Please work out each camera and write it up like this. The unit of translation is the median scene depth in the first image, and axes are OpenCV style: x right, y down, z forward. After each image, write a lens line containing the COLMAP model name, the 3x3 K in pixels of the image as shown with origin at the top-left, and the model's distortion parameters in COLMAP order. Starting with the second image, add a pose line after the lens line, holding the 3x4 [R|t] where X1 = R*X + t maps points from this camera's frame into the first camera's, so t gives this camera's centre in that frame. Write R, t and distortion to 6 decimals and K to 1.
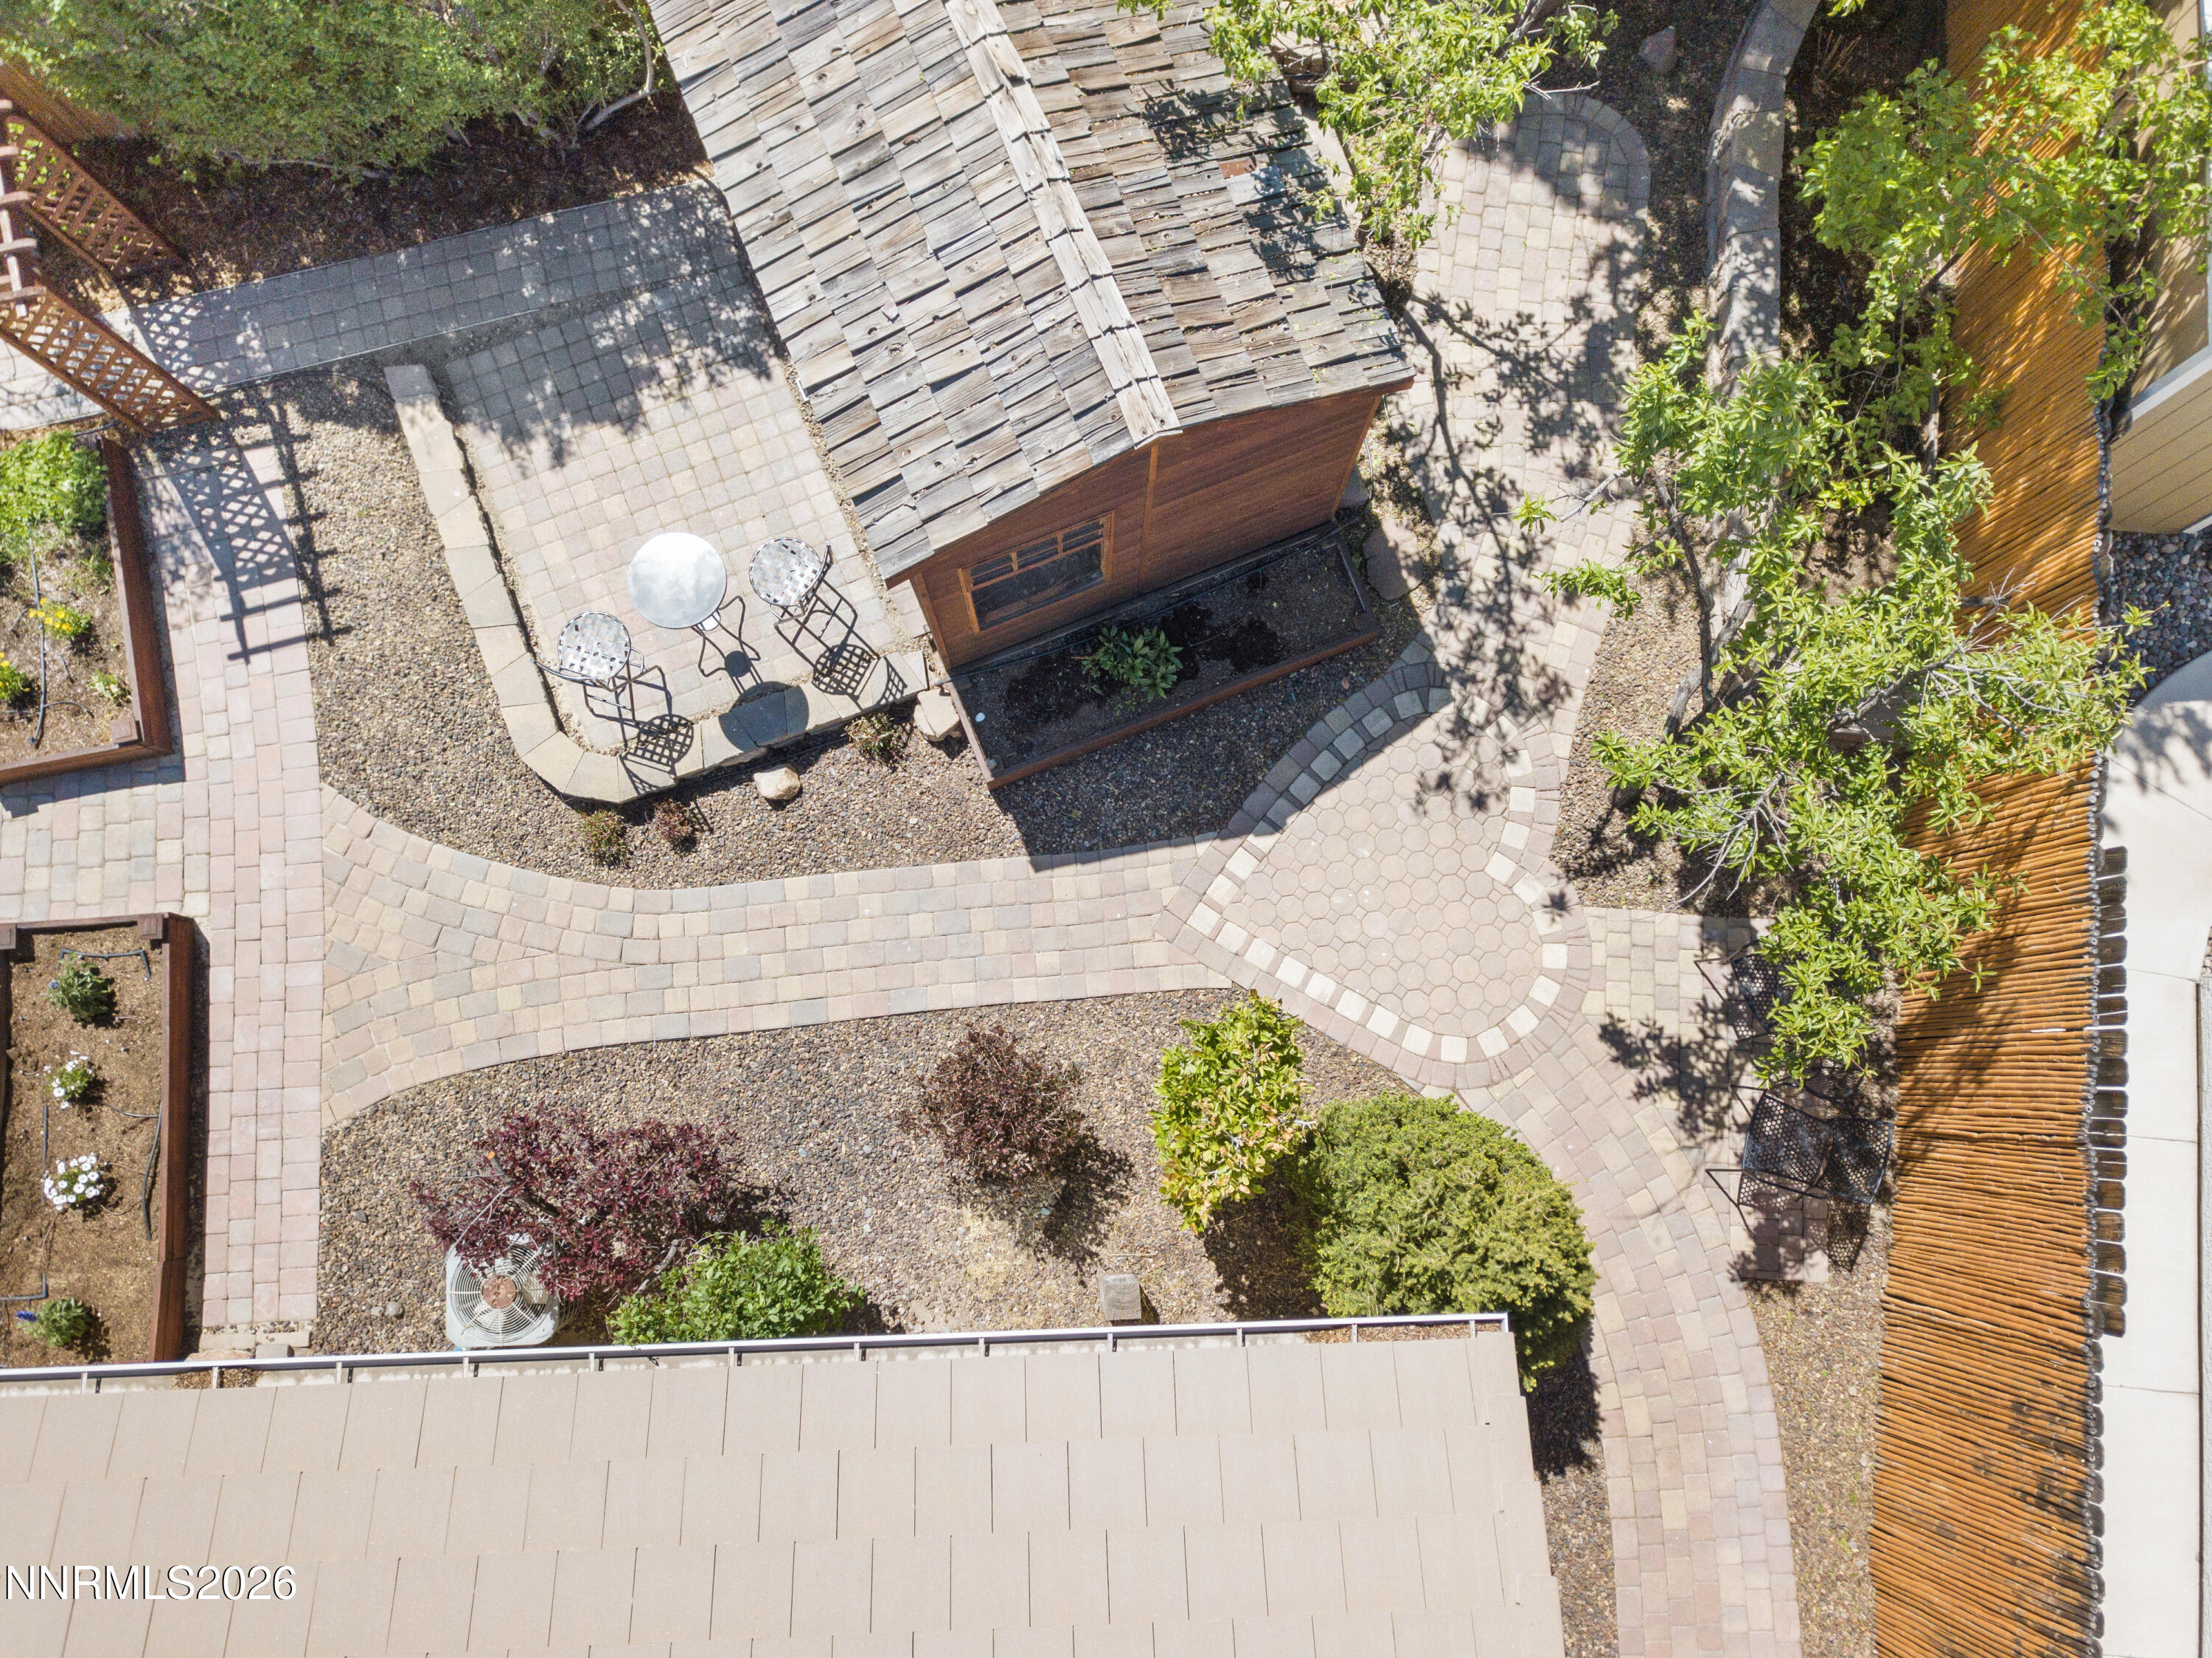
lens RADIAL K [[1667.0, 0, 1098.4], [0, 1667.0, 838.9], [0, 0, 1]] dist [0.039560, -0.035632]
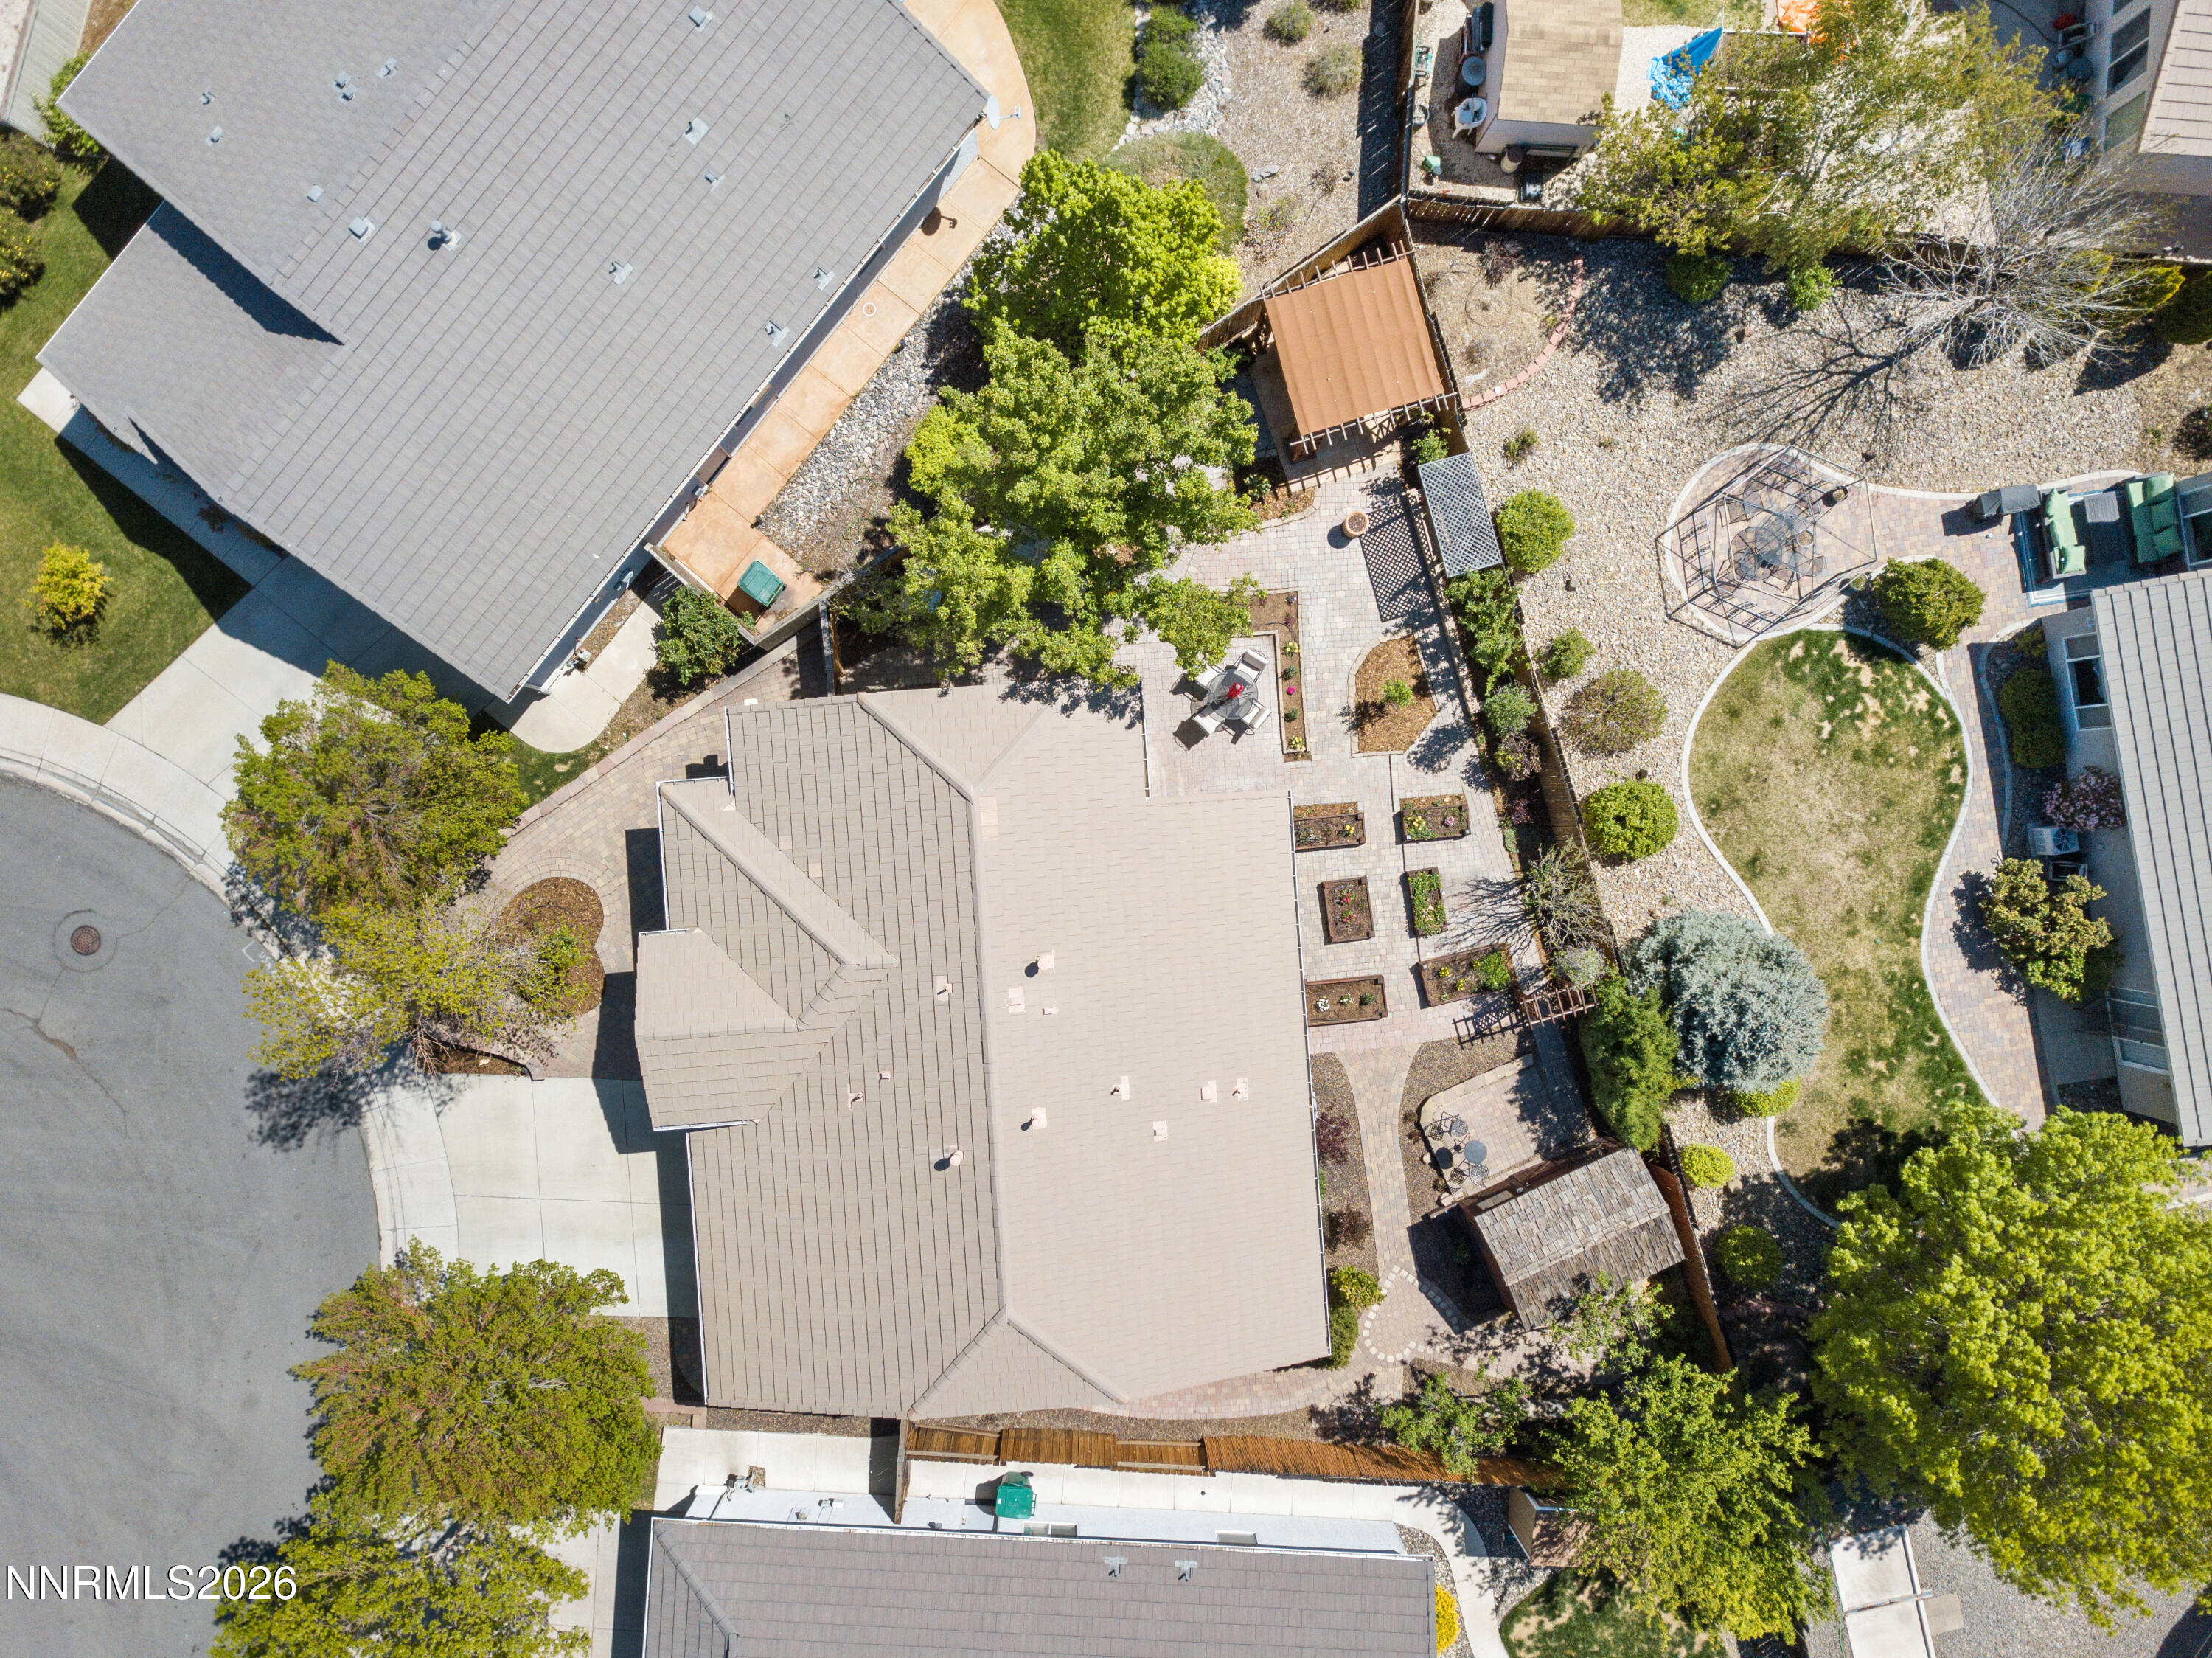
lens RADIAL K [[1667.0, 0, 1112.2], [0, 1667.0, 840.7], [0, 0, 1]] dist [0.039560, -0.035632]
pose [[0.036532, 0.999209, -0.015705, -0.894746], [-0.990687, 0.038274, 0.130669, 0.154485], [0.131166, 0.010785, 0.991302, -2.944957]]
